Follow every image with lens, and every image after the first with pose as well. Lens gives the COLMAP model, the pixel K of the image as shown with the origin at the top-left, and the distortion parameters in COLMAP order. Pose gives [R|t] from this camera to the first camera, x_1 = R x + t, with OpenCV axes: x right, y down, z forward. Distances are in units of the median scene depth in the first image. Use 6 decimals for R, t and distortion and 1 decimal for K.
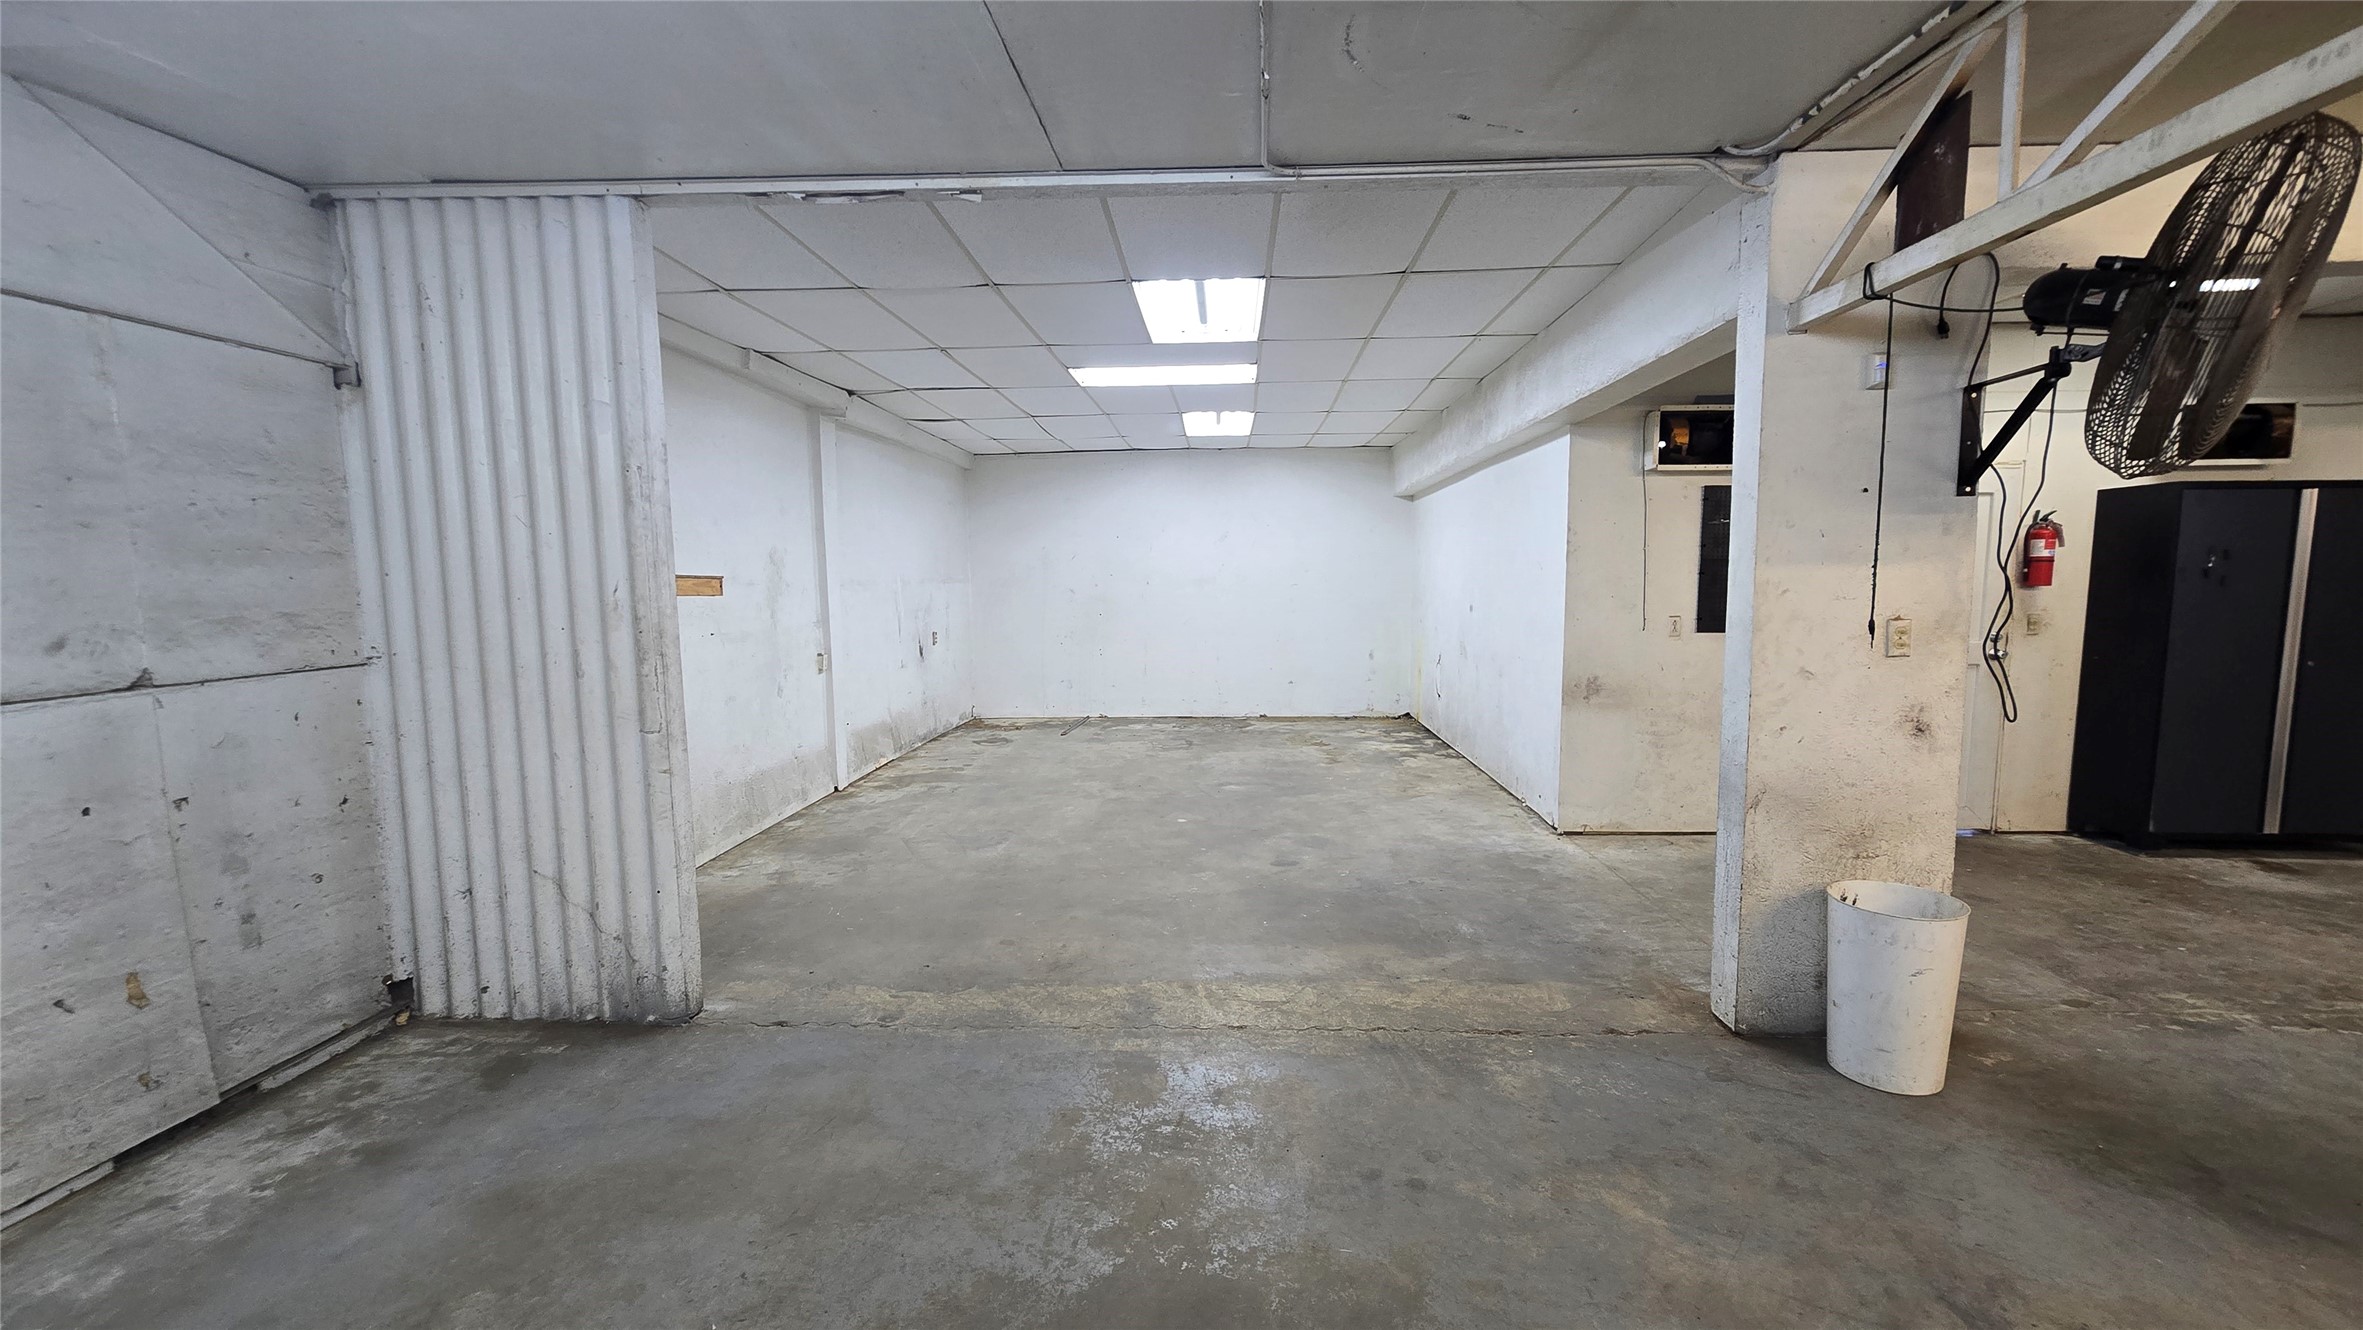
lens RADIAL K [[967.5, 0, 1201.8], [0, 967.5, 673.2], [0, 0, 1]] dist [-0.000568, -0.000119]
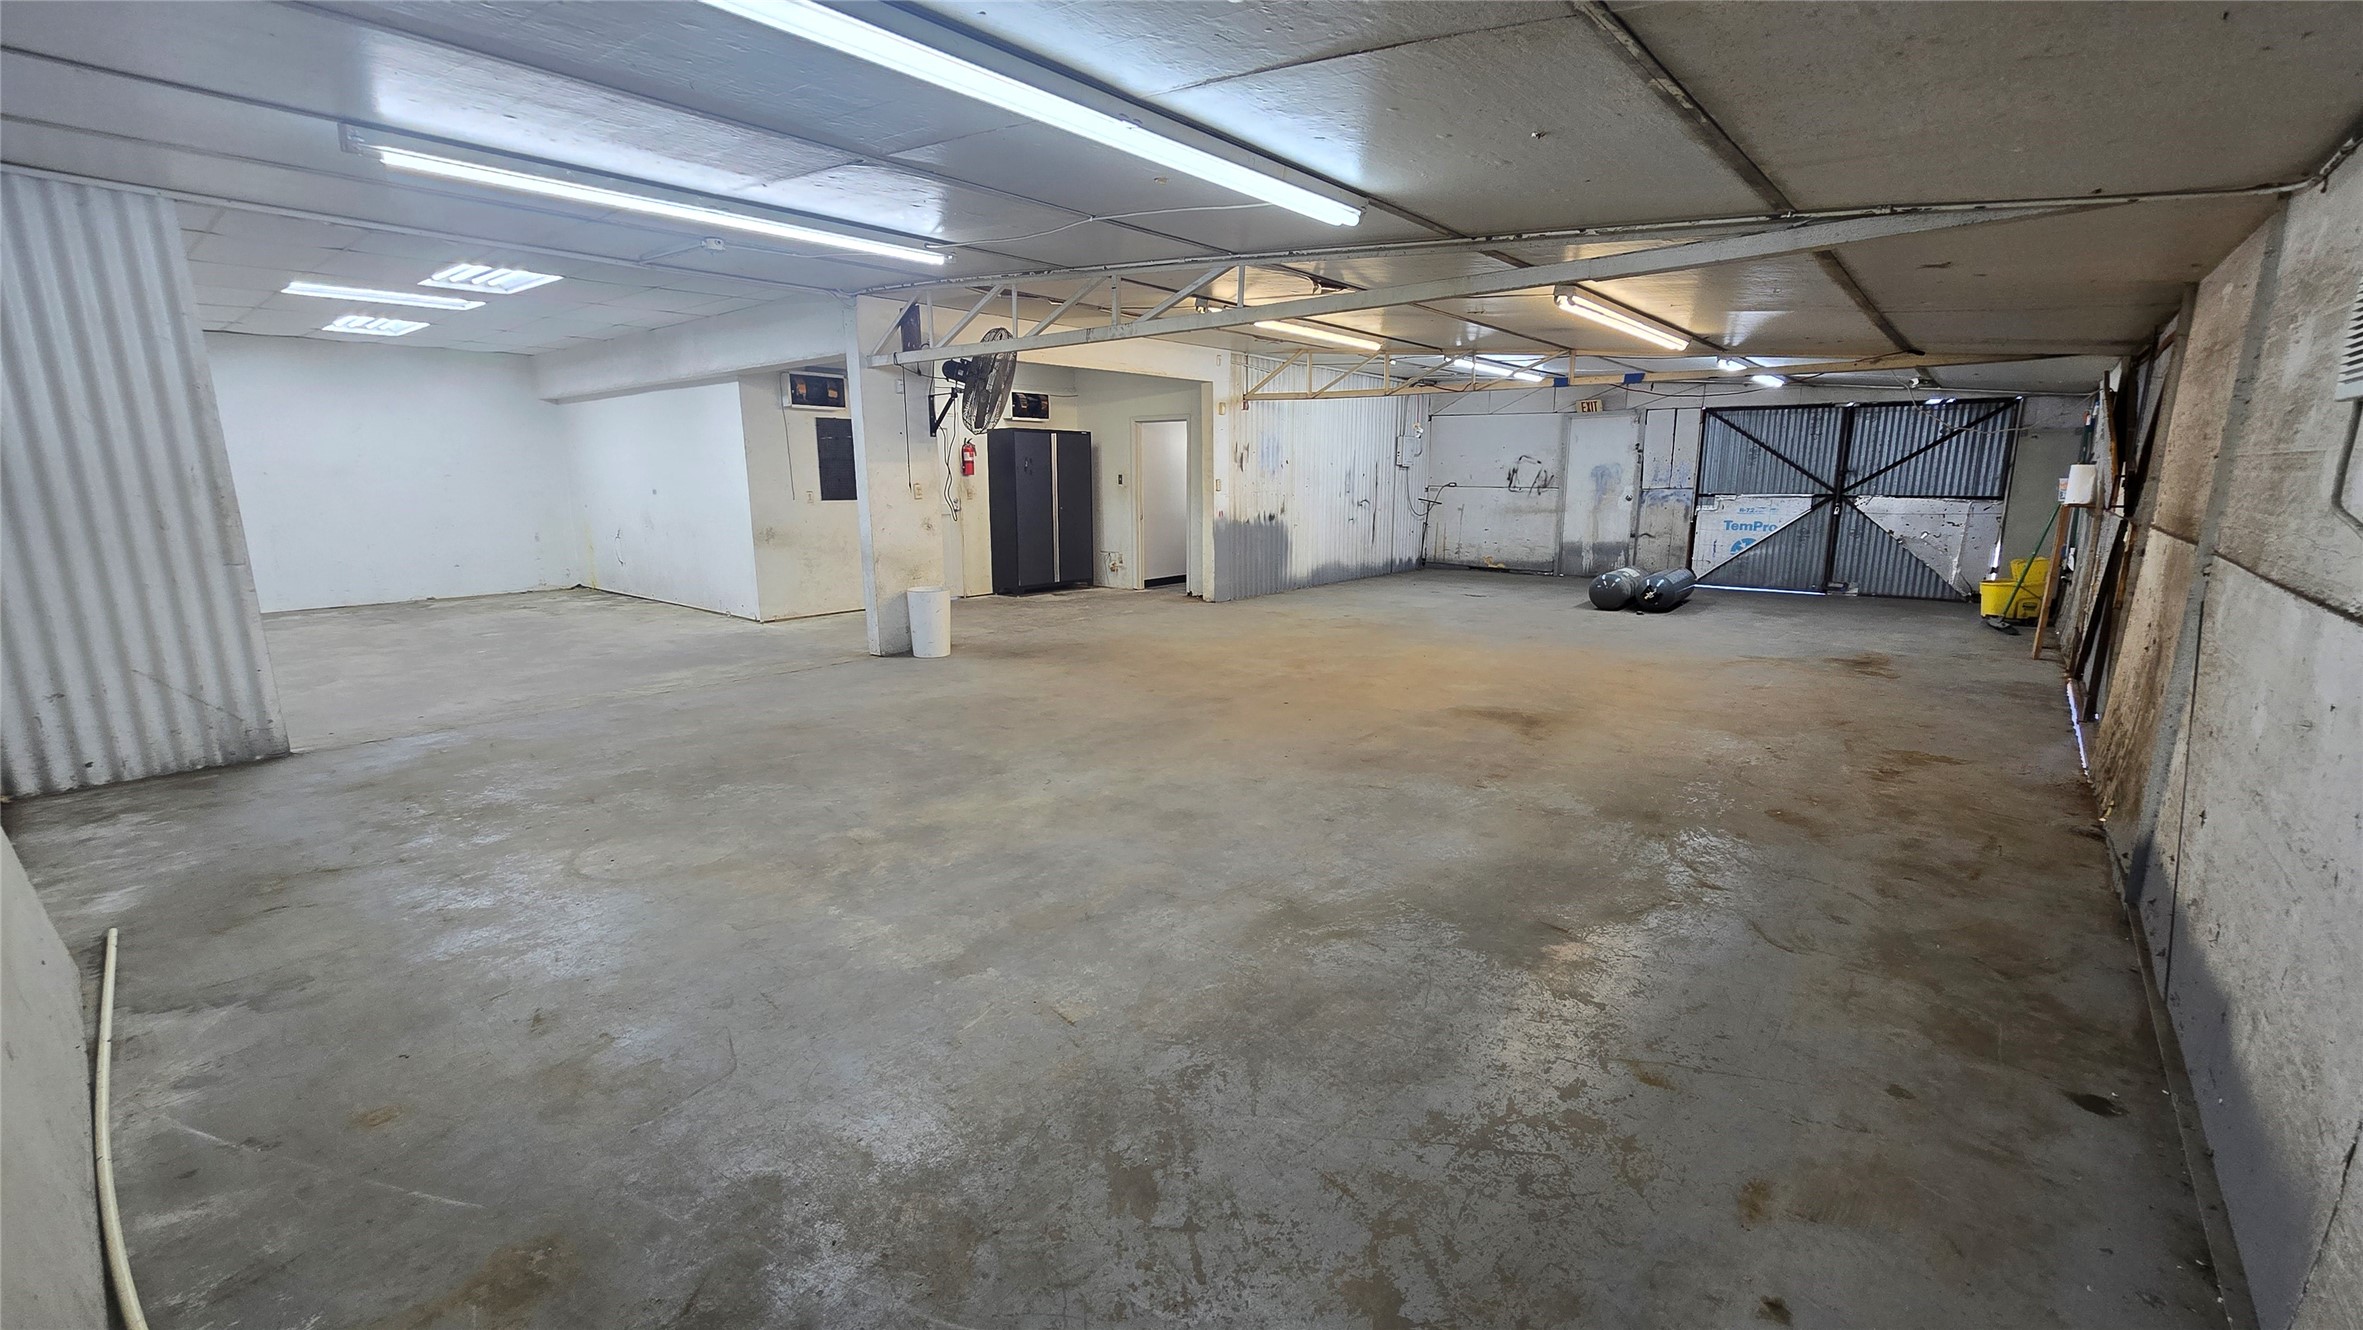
lens RADIAL K [[967.5, 0, 1184.1], [0, 967.5, 674.3], [0, 0, 1]] dist [-0.000568, -0.000119]
pose [[0.621838, -0.154638, 0.767727, -0.828445], [0.074709, 0.987554, 0.138404, 0.130021], [-0.779574, -0.028709, 0.625652, -1.093415]]
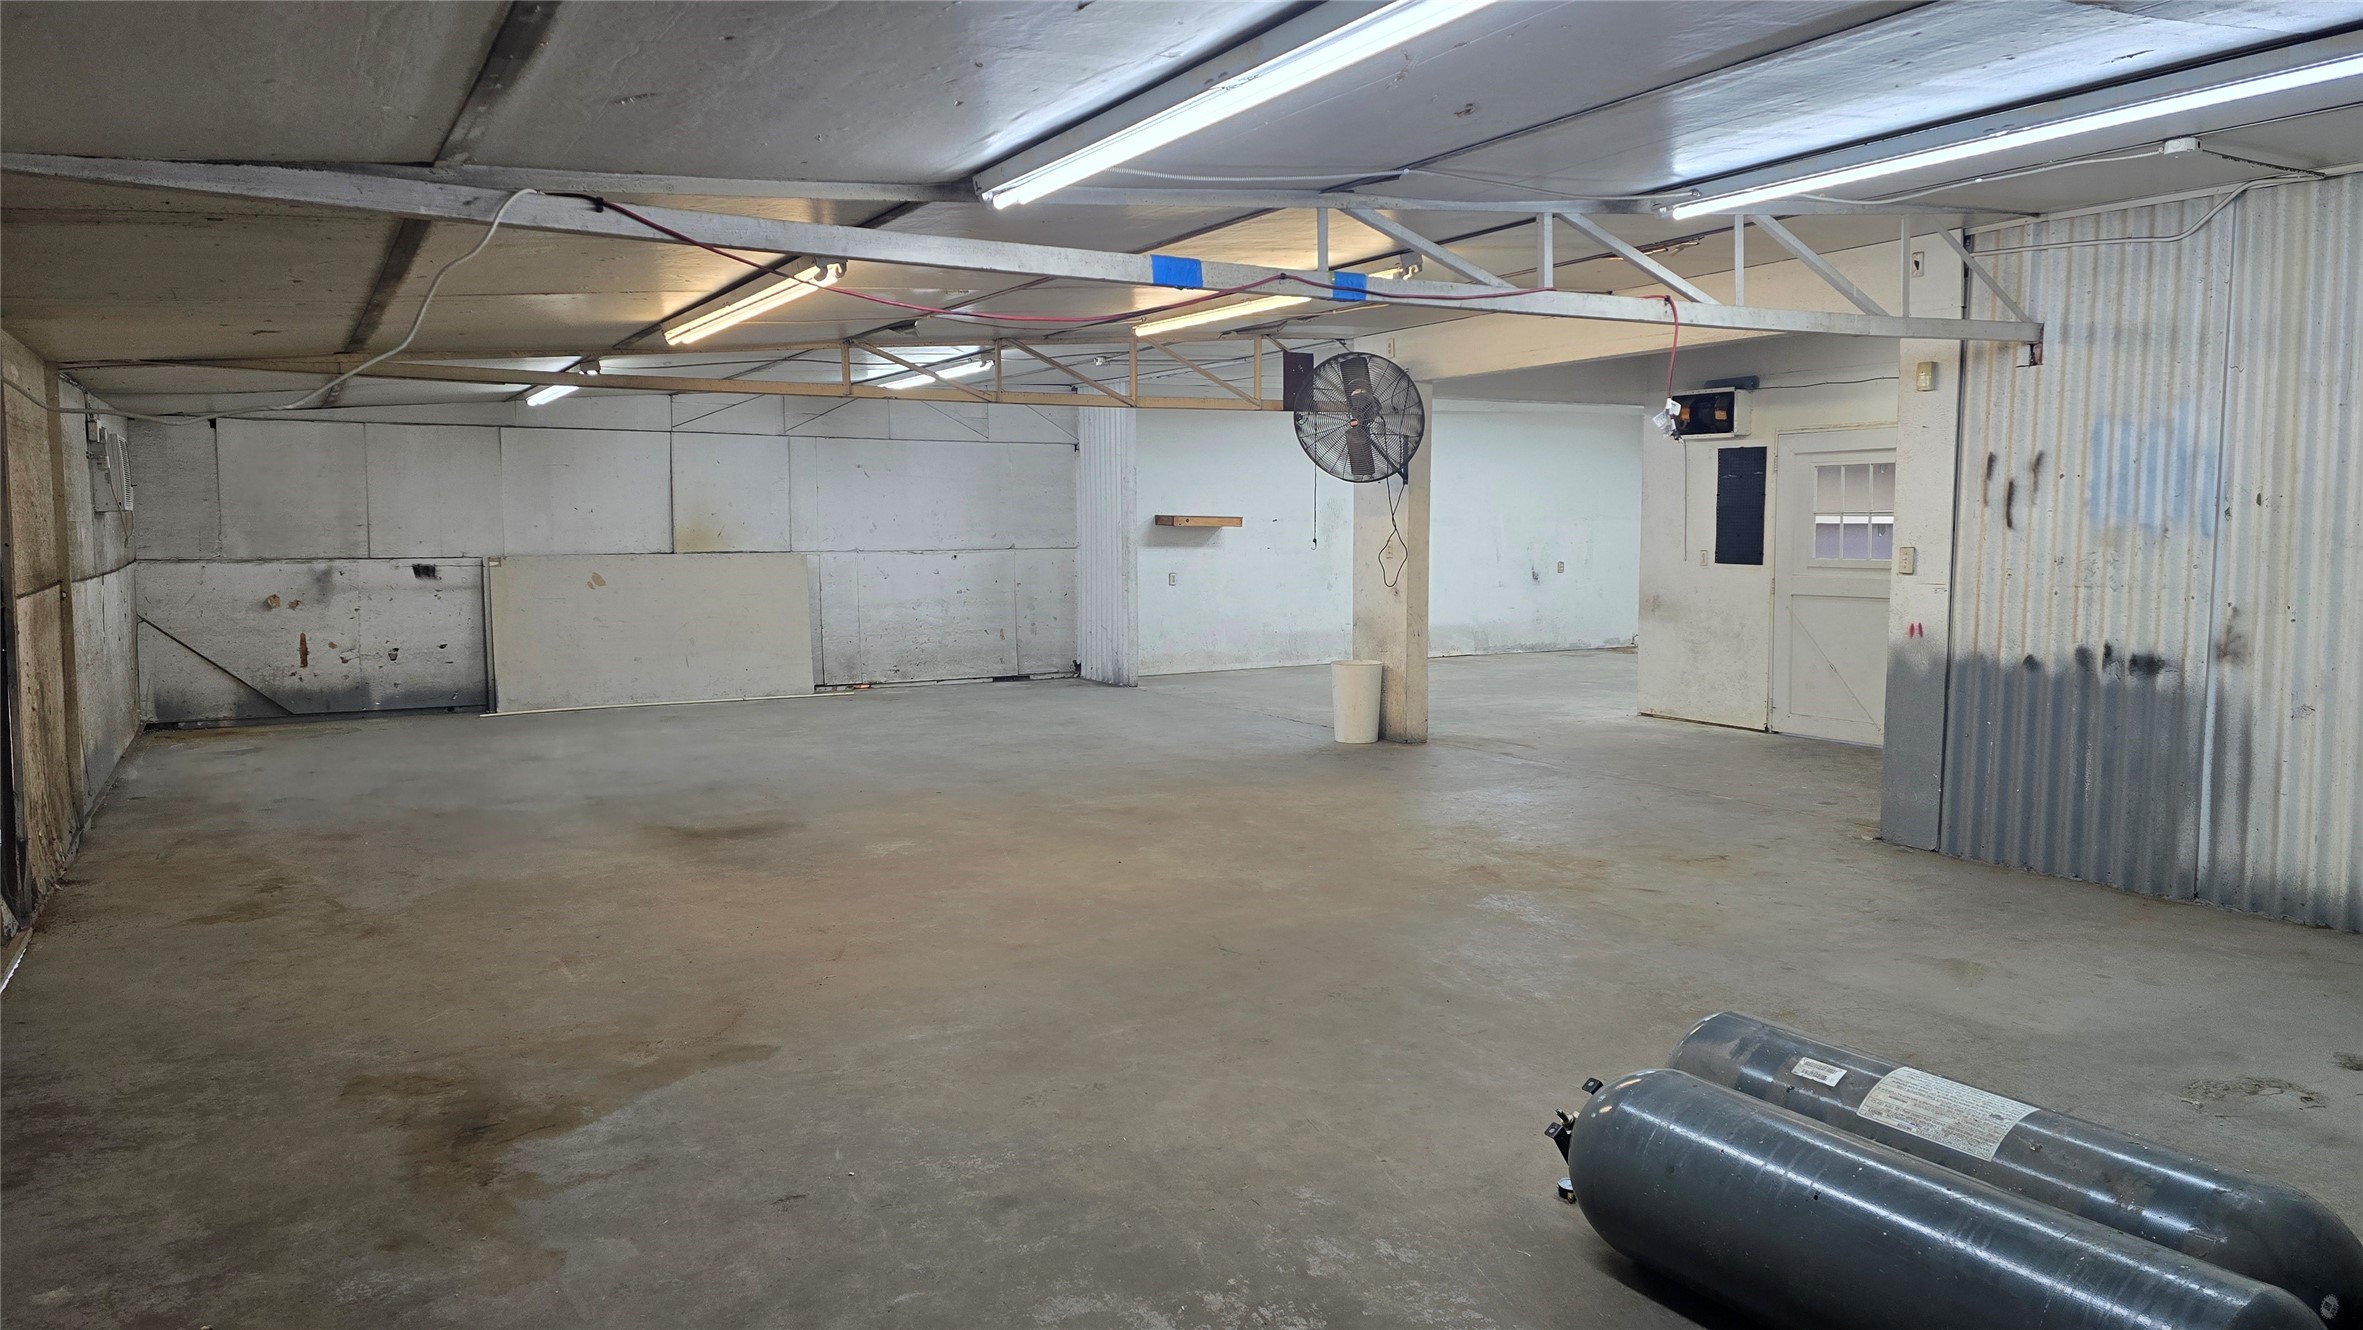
lens RADIAL K [[1546.6, 0, 1190.0], [0, 1546.6, 674.0], [0, 0, 1]] dist [0.023472, -0.007466]
pose [[0.527767, 0.090320, -0.844573, 3.095269], [-0.084220, 0.994995, 0.053778, 0.084205], [0.845203, 0.042748, 0.532733, -1.091265]]
